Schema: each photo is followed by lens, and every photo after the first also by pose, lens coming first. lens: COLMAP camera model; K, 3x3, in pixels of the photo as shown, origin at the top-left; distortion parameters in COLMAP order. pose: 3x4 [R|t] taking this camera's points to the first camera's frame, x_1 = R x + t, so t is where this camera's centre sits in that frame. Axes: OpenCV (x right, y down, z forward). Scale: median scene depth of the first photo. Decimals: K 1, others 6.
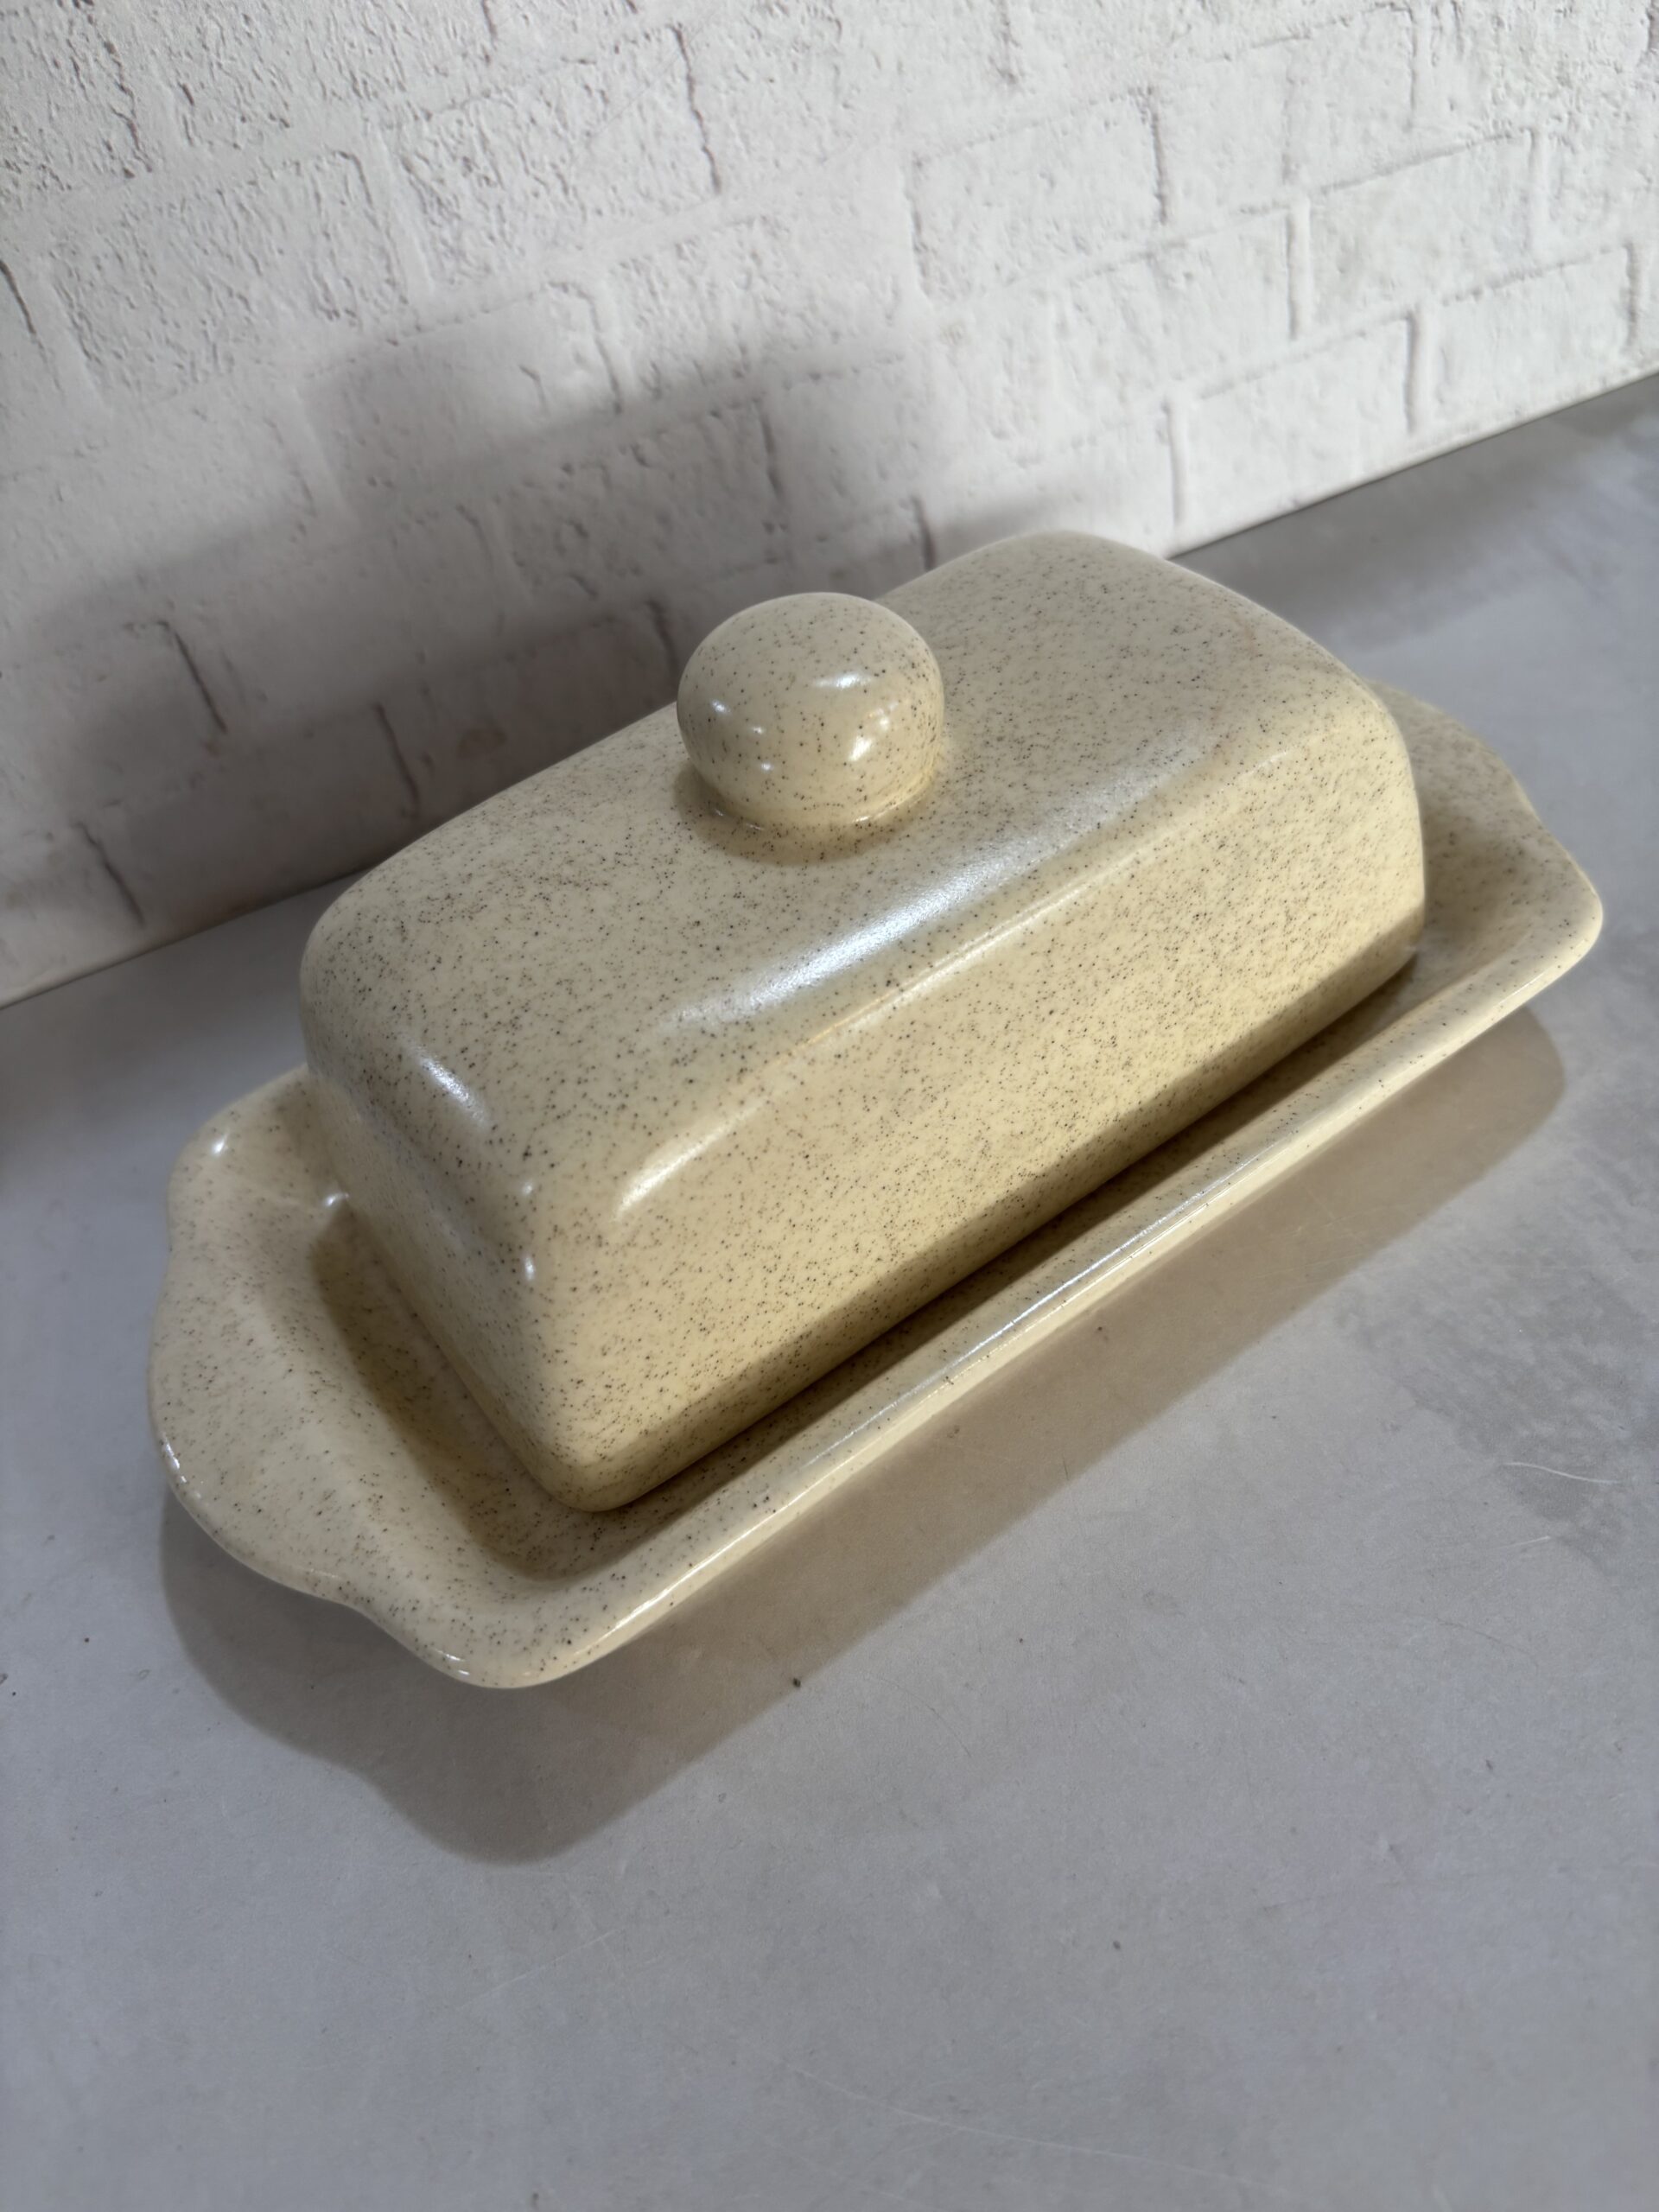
lens RADIAL K [[1806.9, 0, 830.5], [0, 1806.9, 1137.8], [0, 0, 1]] dist [-0.007565, -0.032756]
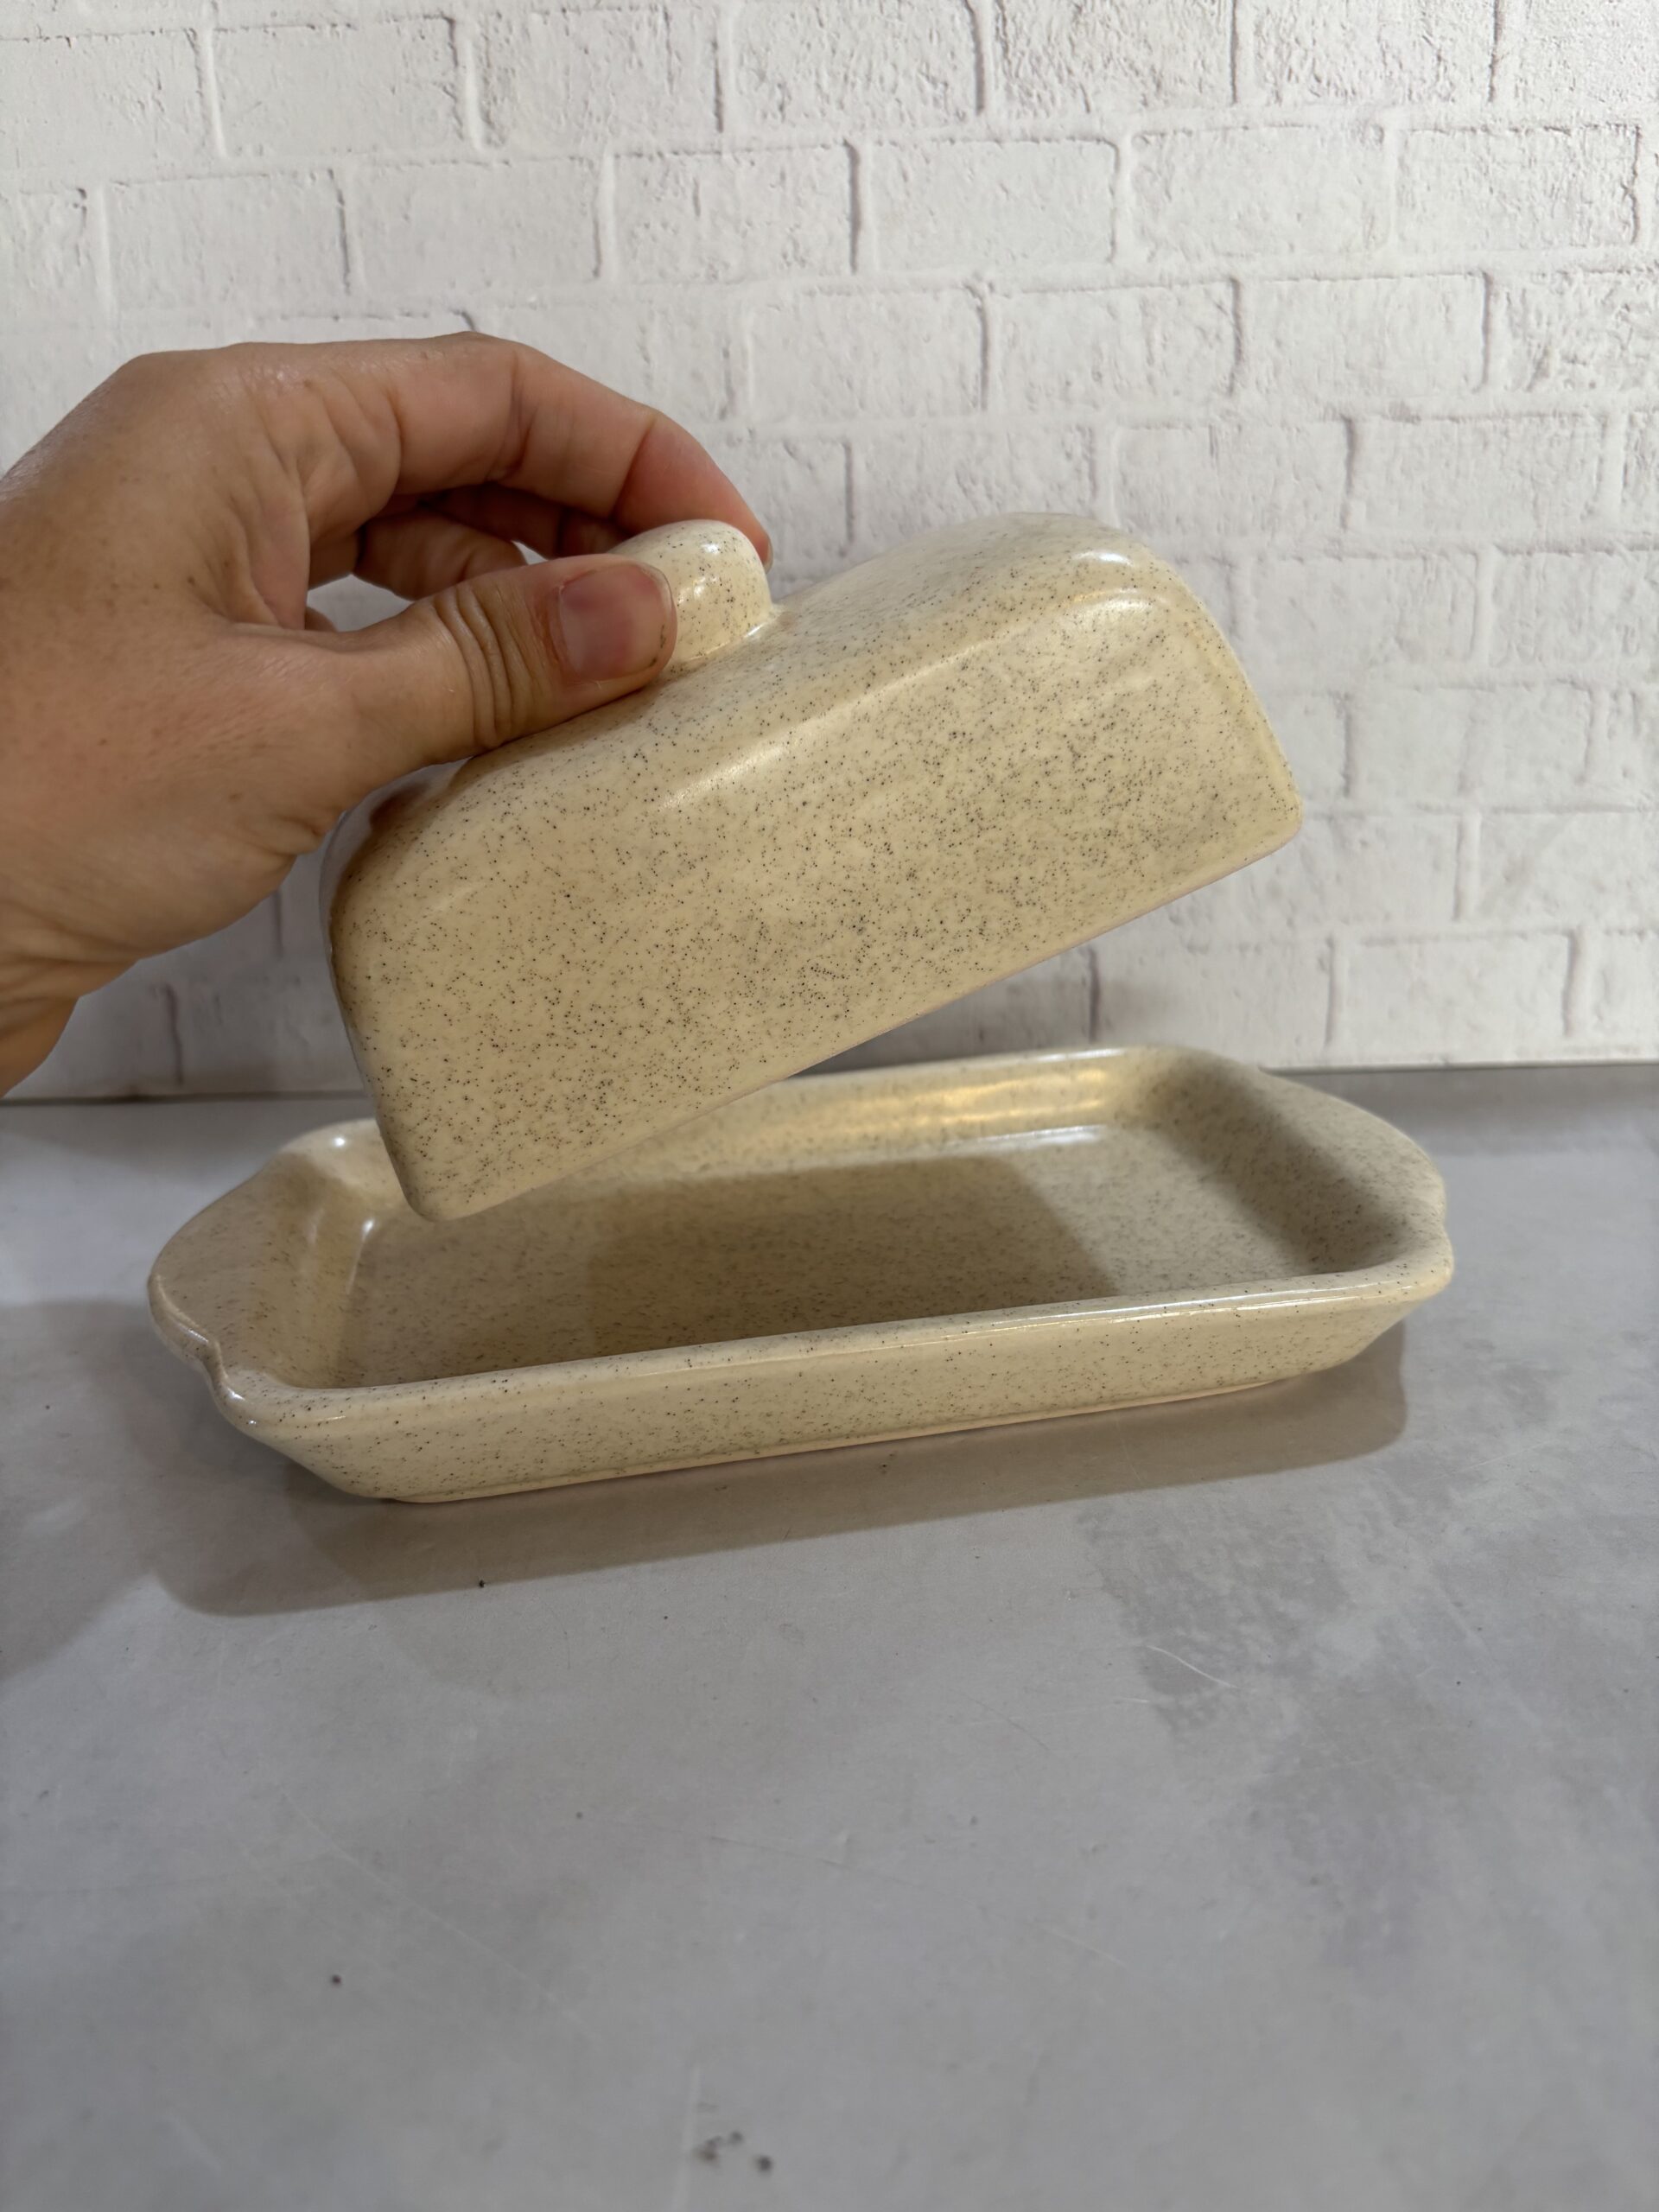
lens RADIAL K [[1806.9, 0, 804.0], [0, 1806.9, 1103.7], [0, 0, 1]] dist [-0.007565, -0.032756]
pose [[0.904185, 0.262847, -0.336691, 0.375070], [-0.377499, 0.860559, -0.341955, 0.278418], [0.199860, 0.436291, 0.877329, -0.085675]]
